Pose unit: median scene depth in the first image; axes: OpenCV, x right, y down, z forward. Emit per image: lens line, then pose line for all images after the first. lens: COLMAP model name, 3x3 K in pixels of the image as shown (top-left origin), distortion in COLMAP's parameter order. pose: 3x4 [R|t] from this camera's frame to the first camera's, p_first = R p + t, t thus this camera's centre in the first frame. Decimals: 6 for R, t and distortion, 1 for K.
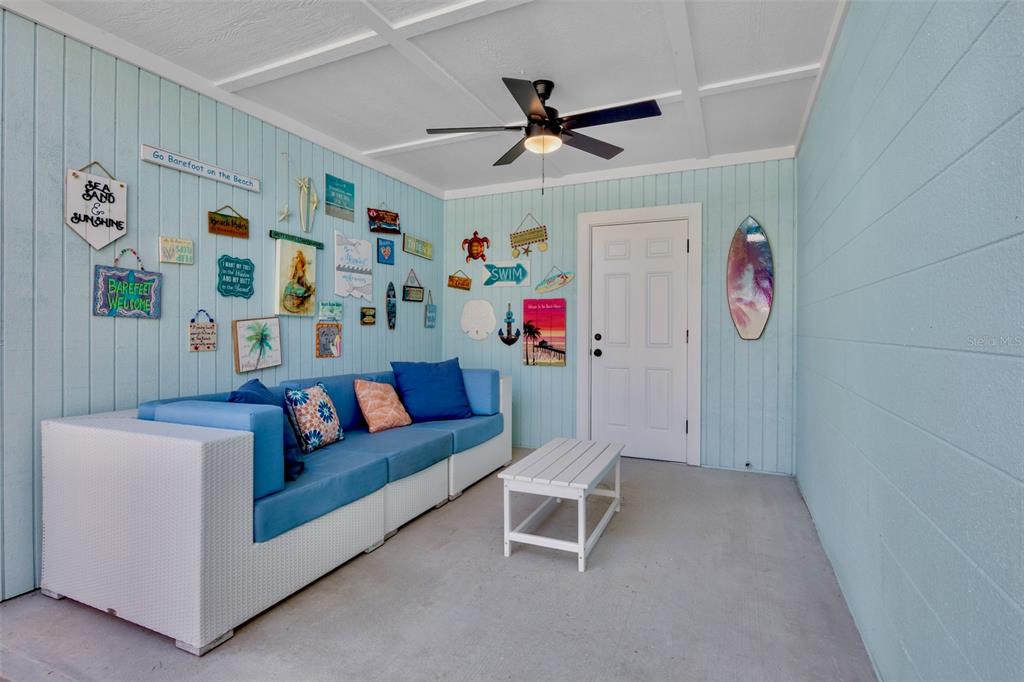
lens RADIAL K [[502.1, 0, 515.7], [0, 502.1, 331.5], [0, 0, 1]] dist [-0.028144, 0.000136]
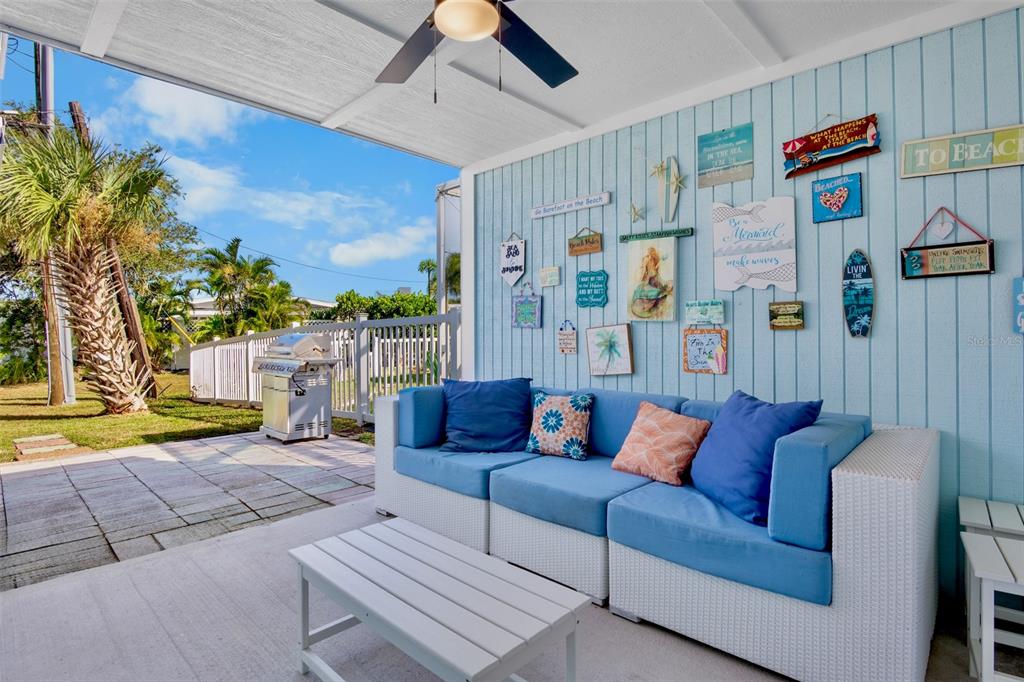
lens RADIAL K [[502.1, 0, 519.1], [0, 502.1, 339.0], [0, 0, 1]] dist [-0.028144, 0.000136]
pose [[-0.329959, 0.011105, -0.943930, 0.474039], [-0.003320, 0.999911, 0.012924, -0.010321], [0.943990, 0.007398, -0.329892, 1.052643]]
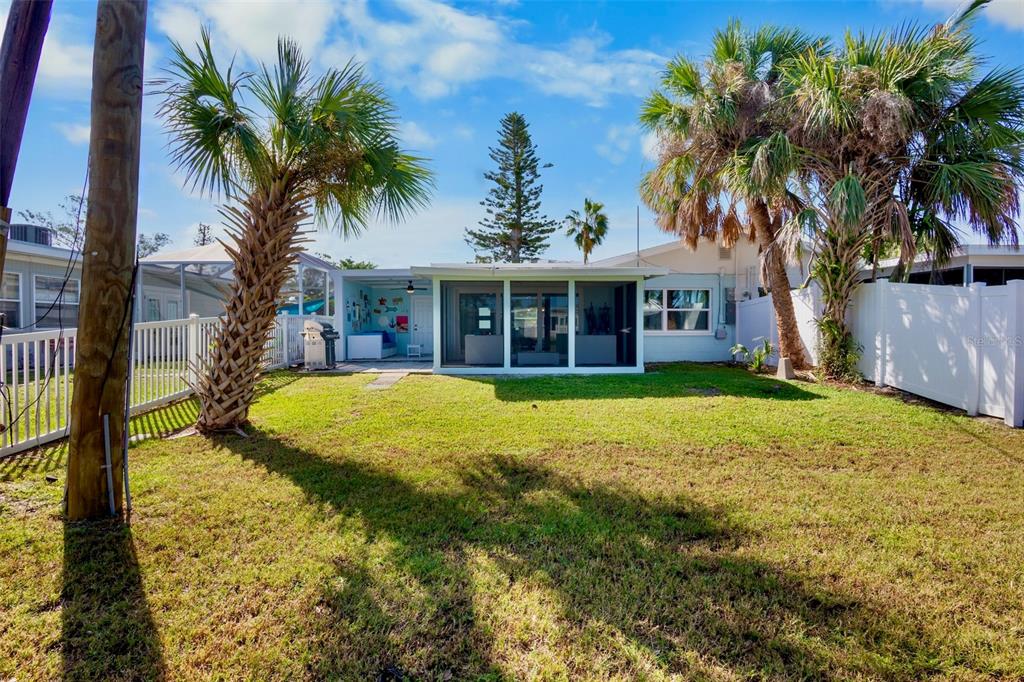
lens RADIAL K [[502.1, 0, 512.4], [0, 502.1, 336.0], [0, 0, 1]] dist [-0.028144, 0.000136]
pose [[0.919445, 0.000991, 0.393216, -0.970060], [0.000028, 0.999997, -0.002585, 0.140854], [-0.393218, 0.002387, 0.919442, -4.133505]]
